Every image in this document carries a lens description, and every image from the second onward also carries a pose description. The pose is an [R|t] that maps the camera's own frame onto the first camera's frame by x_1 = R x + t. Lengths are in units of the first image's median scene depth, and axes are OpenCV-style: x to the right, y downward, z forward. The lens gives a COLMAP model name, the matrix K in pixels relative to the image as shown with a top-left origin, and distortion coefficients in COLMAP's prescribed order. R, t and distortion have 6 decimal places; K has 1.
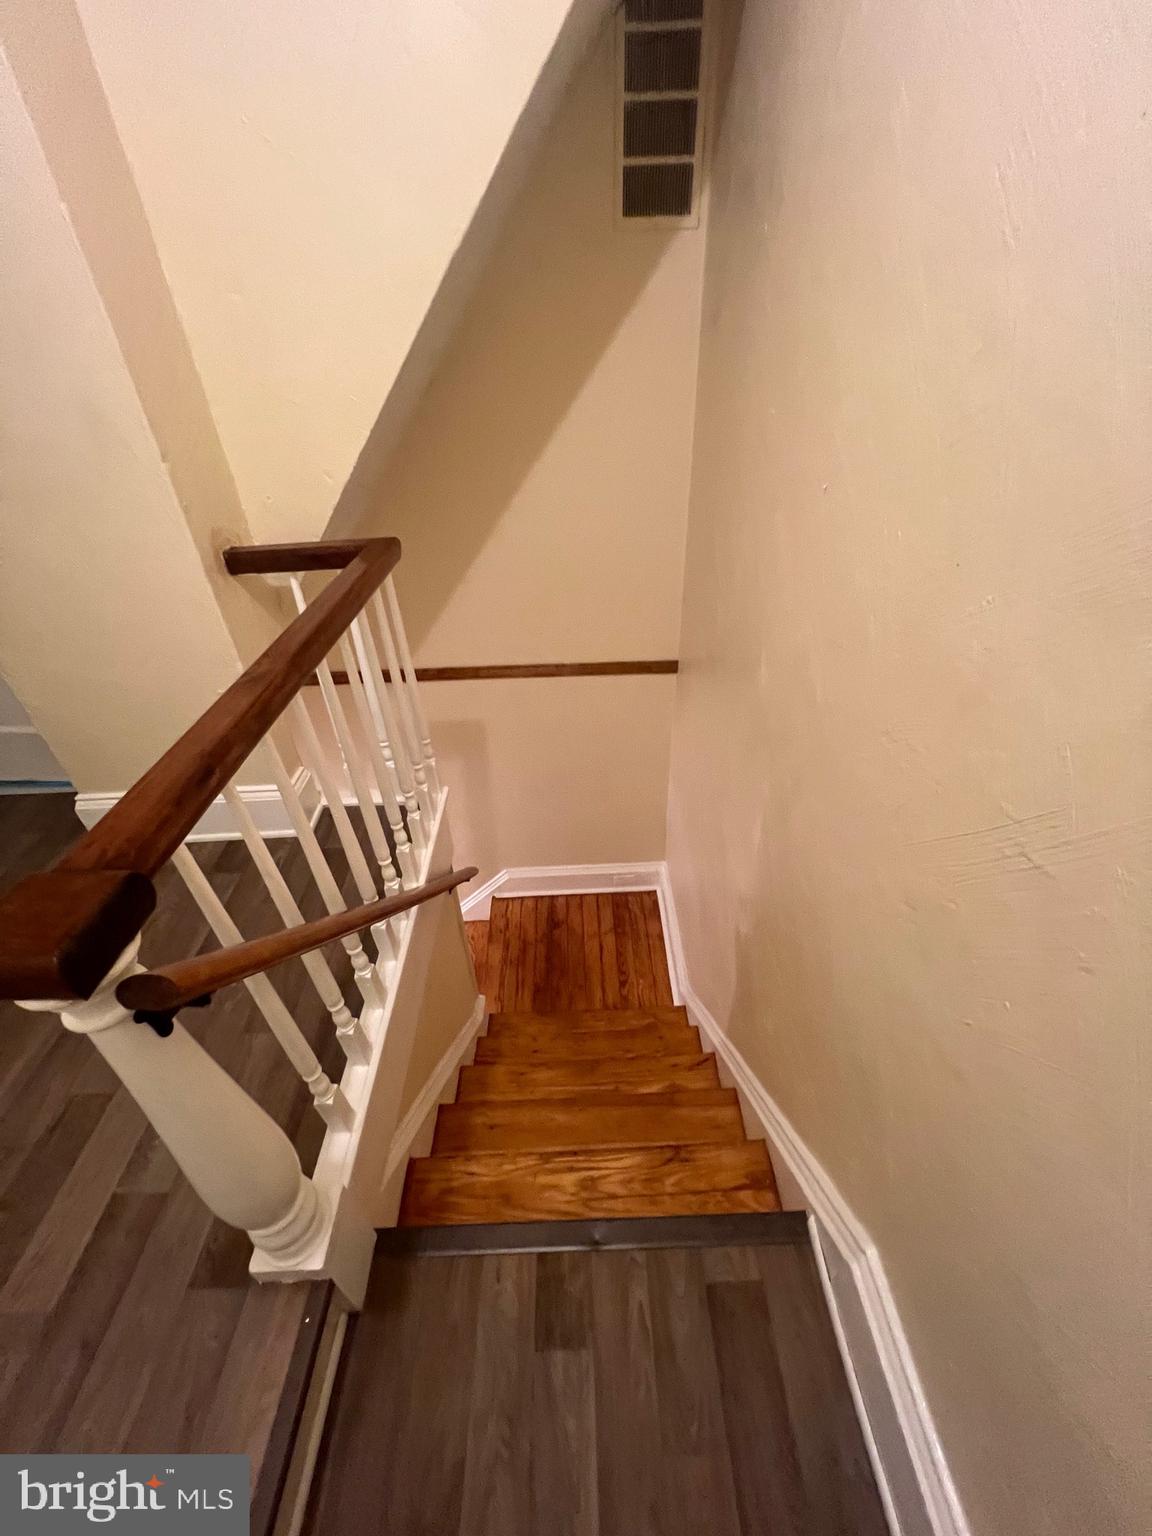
lens RADIAL K [[618.8, 0, 586.2], [0, 618.8, 770.5], [0, 0, 1]] dist [-0.003632, 0.001343]
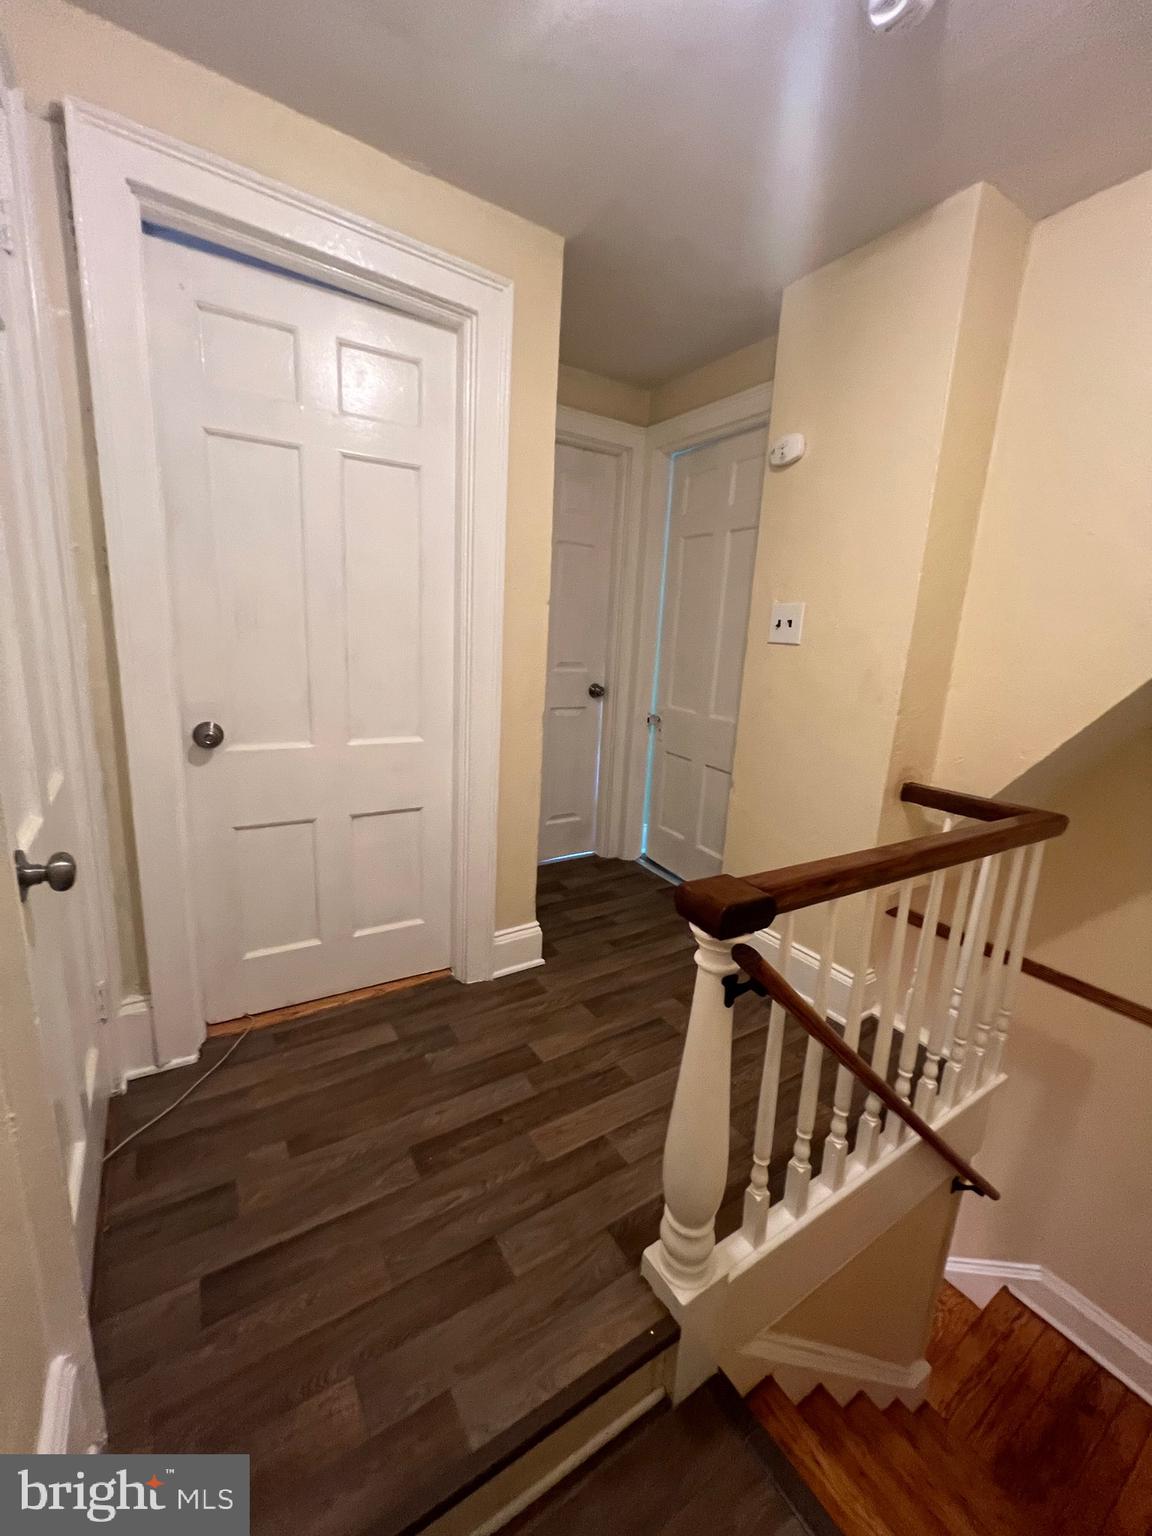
lens RADIAL K [[619.2, 0, 574.3], [0, 619.2, 772.9], [0, 0, 1]] dist [-0.002379, 0.002787]
pose [[0.520212, 0.235775, -0.820847, 0.110497], [-0.557567, 0.821802, -0.117309, 0.161553], [0.646915, 0.518702, 0.558972, -0.178092]]
